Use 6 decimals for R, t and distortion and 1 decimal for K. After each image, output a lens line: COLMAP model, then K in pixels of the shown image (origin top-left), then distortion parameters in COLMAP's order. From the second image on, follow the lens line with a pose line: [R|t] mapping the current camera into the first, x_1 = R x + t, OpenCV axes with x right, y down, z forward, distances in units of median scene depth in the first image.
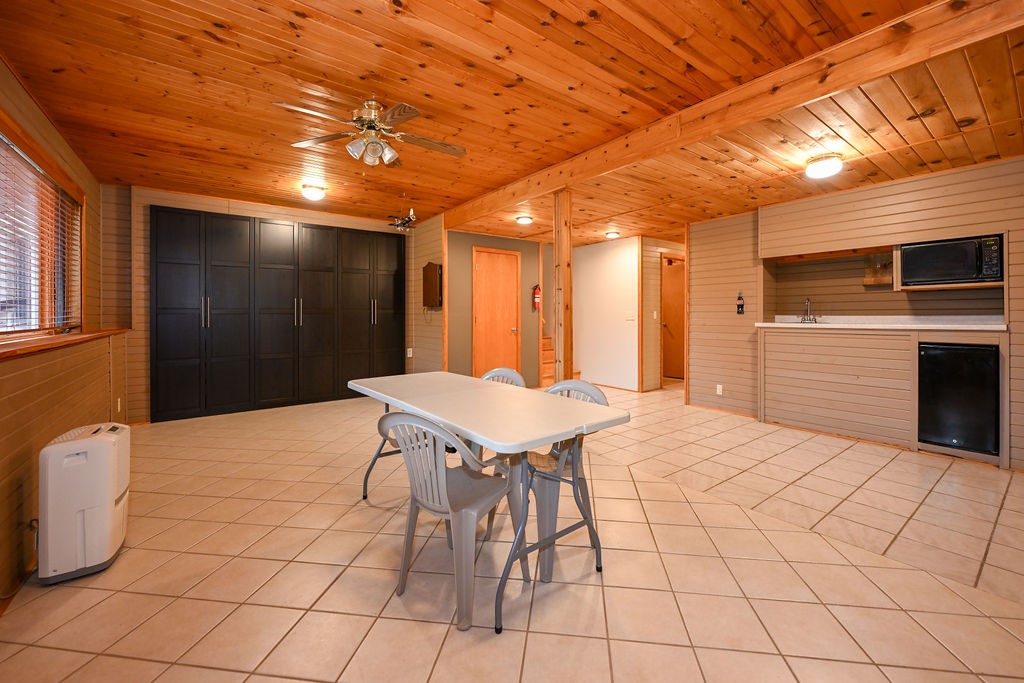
lens RADIAL K [[435.6, 0, 526.2], [0, 435.6, 314.6], [0, 0, 1]] dist [-0.004252, -0.000584]
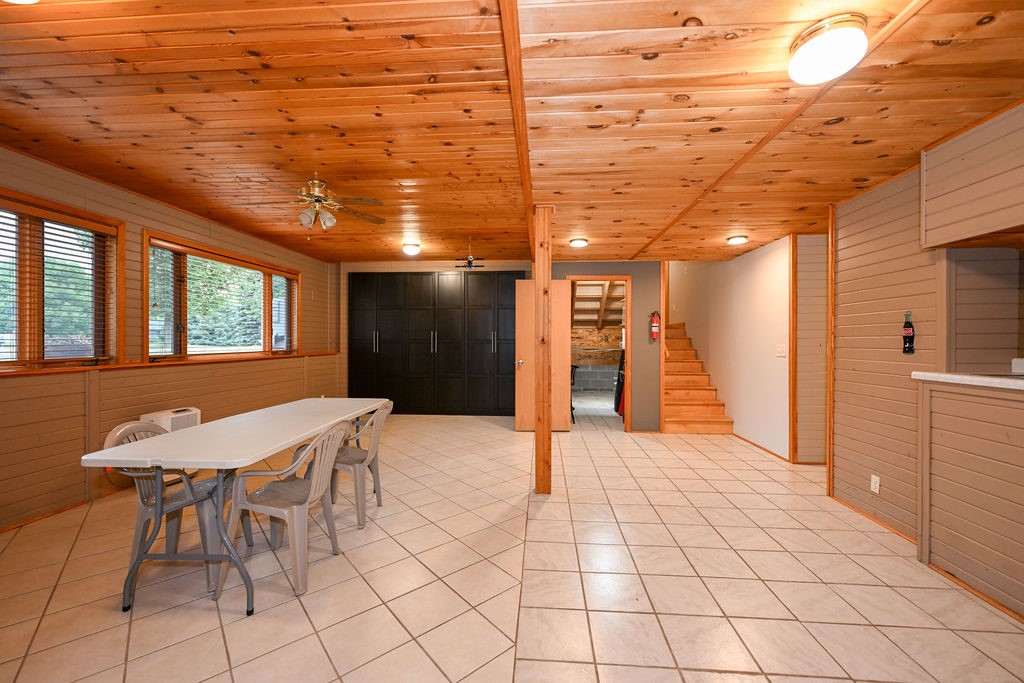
lens RADIAL K [[407.0, 0, 490.1], [0, 407.0, 338.0], [0, 0, 1]] dist [0.000081, 0.000310]
pose [[0.727686, 0.001632, -0.685909, 0.460122], [-0.006905, 0.999964, -0.004947, -0.014311], [0.685876, 0.008336, 0.727671, 0.268585]]
